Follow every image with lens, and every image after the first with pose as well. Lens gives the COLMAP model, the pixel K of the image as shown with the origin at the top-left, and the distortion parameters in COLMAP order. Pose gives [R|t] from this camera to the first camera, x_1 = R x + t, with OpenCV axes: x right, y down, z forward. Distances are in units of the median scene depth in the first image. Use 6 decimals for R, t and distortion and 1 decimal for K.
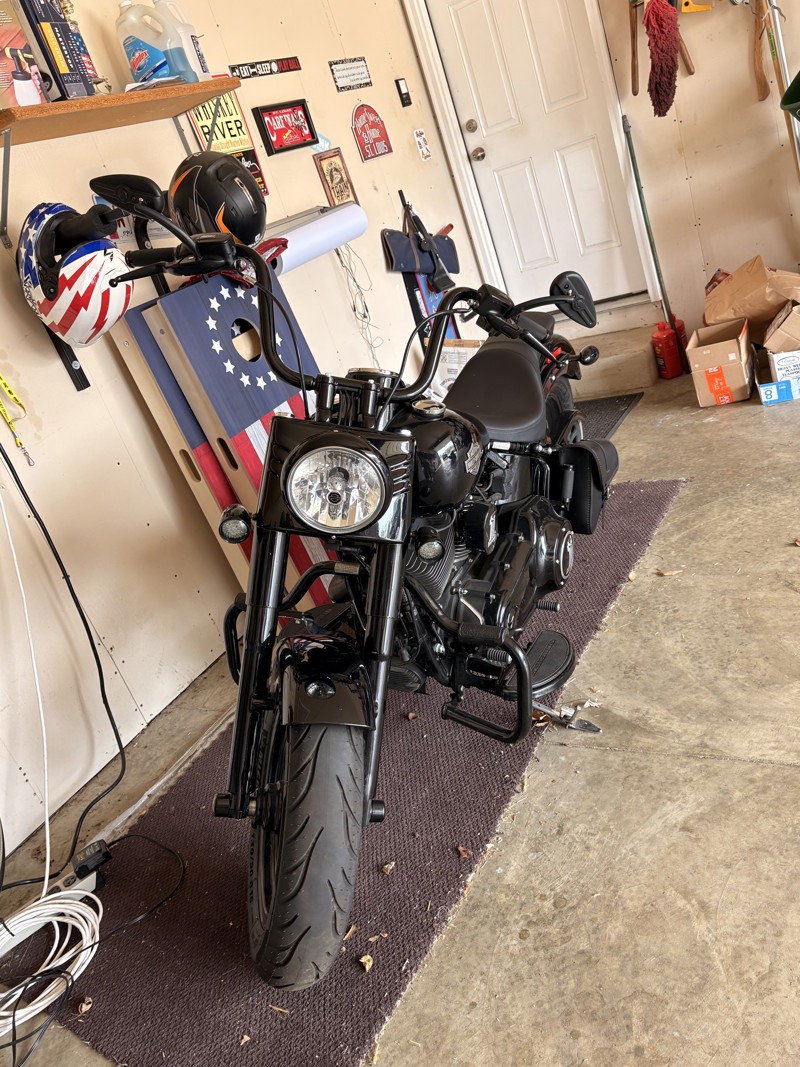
lens RADIAL K [[852.0, 0, 397.5], [0, 852.0, 528.6], [0, 0, 1]] dist [-0.002423, 0.005619]
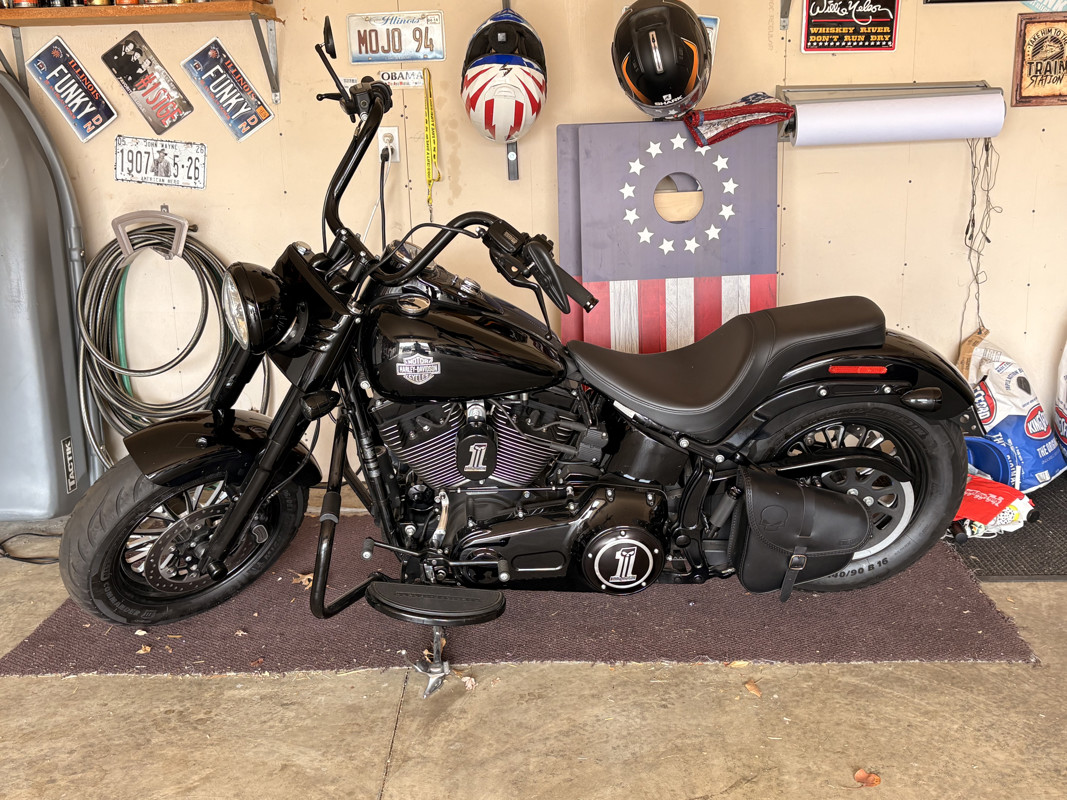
lens RADIAL K [[1149.5, 0, 531.5], [0, 1149.5, 401.6], [0, 0, 1]] dist [0.007491, 0.000000]
pose [[0.469872, 0.498018, -0.728834, 0.948549], [-0.451634, 0.845035, 0.286256, -0.405777], [0.758451, 0.194662, 0.621980, 0.216686]]
